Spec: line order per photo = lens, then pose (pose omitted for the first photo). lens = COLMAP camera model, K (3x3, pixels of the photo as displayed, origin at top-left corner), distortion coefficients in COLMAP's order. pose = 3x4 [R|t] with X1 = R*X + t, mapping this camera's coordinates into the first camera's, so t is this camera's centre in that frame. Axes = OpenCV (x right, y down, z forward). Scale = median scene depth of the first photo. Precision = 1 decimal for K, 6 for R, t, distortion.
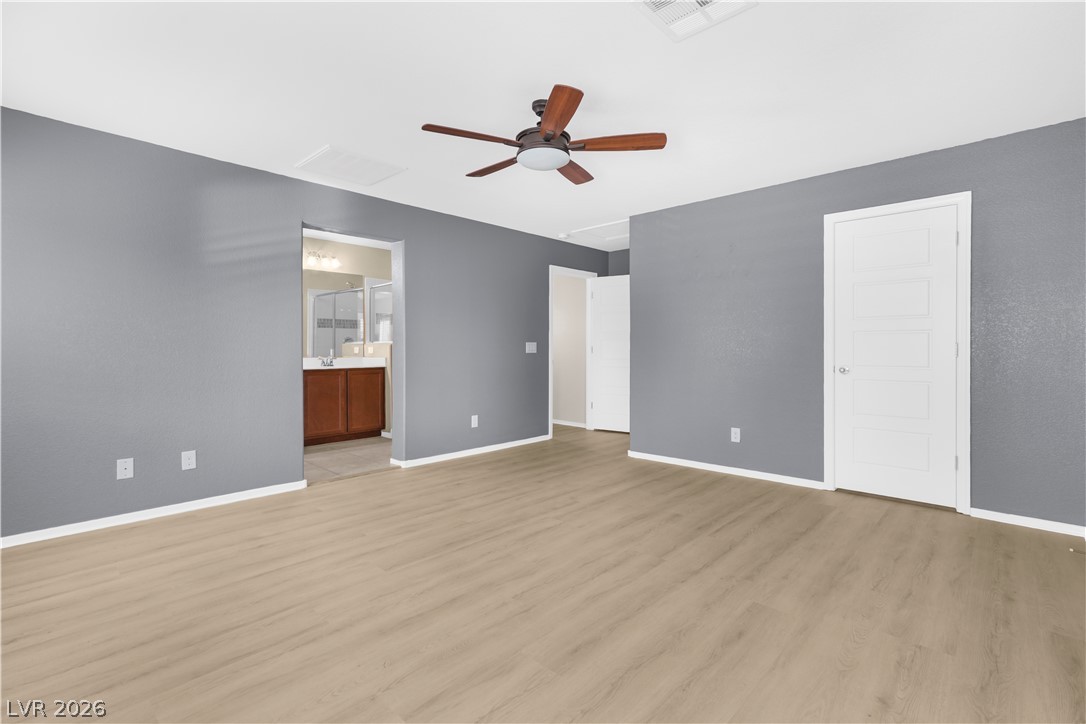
lens RADIAL K [[496.0, 0, 543.2], [0, 496.0, 356.6], [0, 0, 1]] dist [-0.003655, 0.000047]
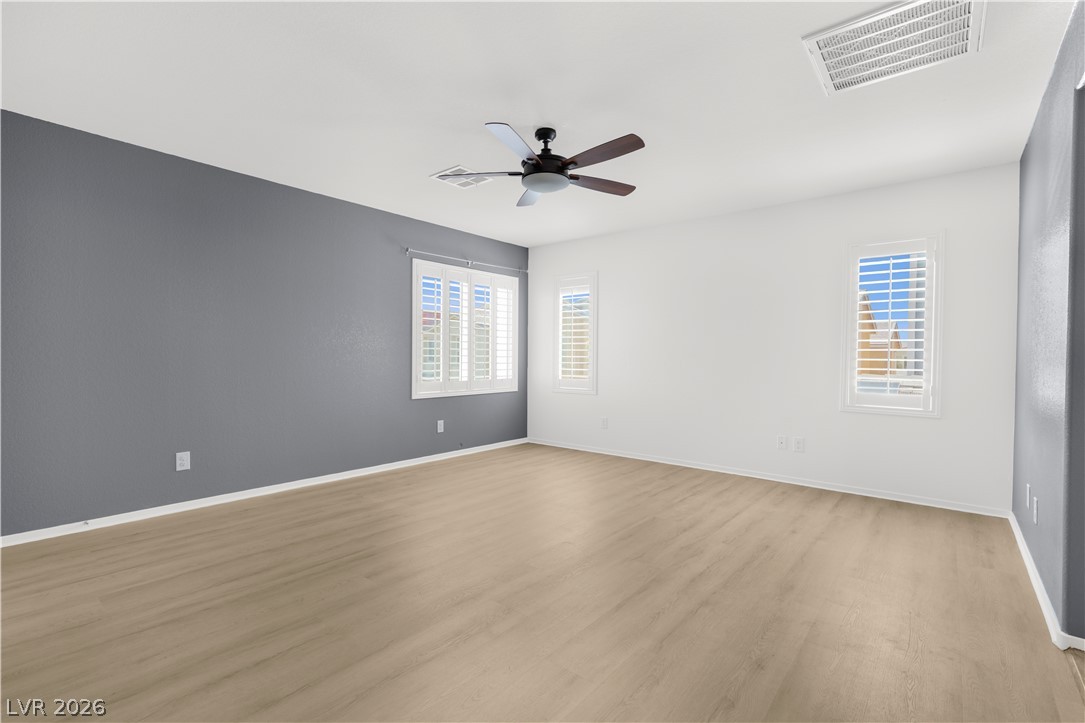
lens RADIAL K [[495.5, 0, 542.0], [0, 495.5, 359.4], [0, 0, 1]] dist [-0.003655, 0.000047]
pose [[-0.998130, -0.004744, -0.060949, 0.070420], [-0.006453, 0.999591, 0.027872, -0.035792], [0.060792, 0.028213, -0.997752, 2.065215]]
